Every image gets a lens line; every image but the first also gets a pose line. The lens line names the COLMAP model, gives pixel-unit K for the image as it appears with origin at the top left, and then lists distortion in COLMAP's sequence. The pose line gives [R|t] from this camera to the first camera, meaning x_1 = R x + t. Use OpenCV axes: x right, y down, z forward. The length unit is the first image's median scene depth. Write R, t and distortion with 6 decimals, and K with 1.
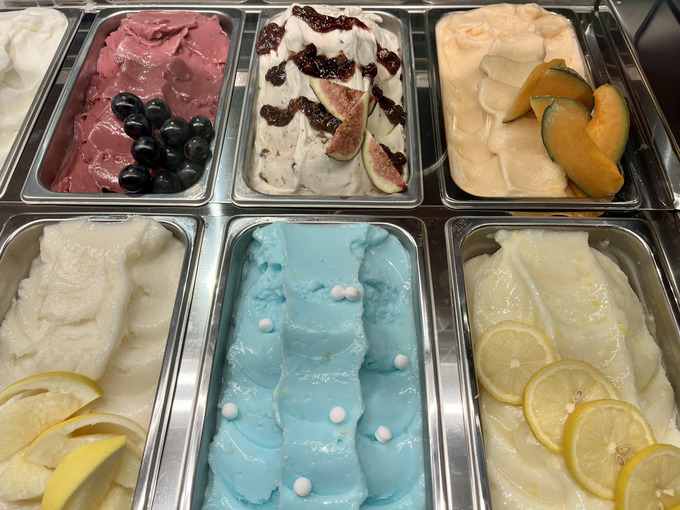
lens RADIAL K [[527.2, 0, 340.0], [0, 527.2, 255.0], [0, 0, 1]] dist [0.063387, -0.105095]
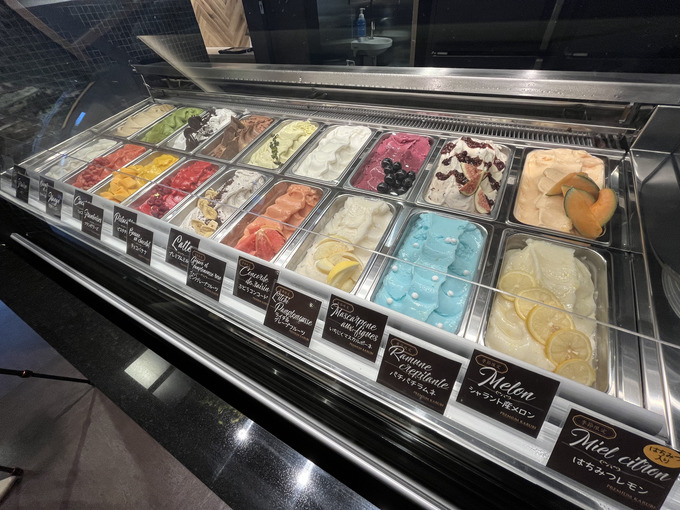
lens RADIAL K [[276.3, 0, 340.0], [0, 276.3, 255.0], [0, 0, 1]] dist [-0.001732, -0.000103]
pose [[0.886349, 0.279718, -0.368975, 0.037479], [-0.303665, 0.952752, -0.007185, 0.252414], [0.349532, 0.118413, 0.929412, -0.337856]]
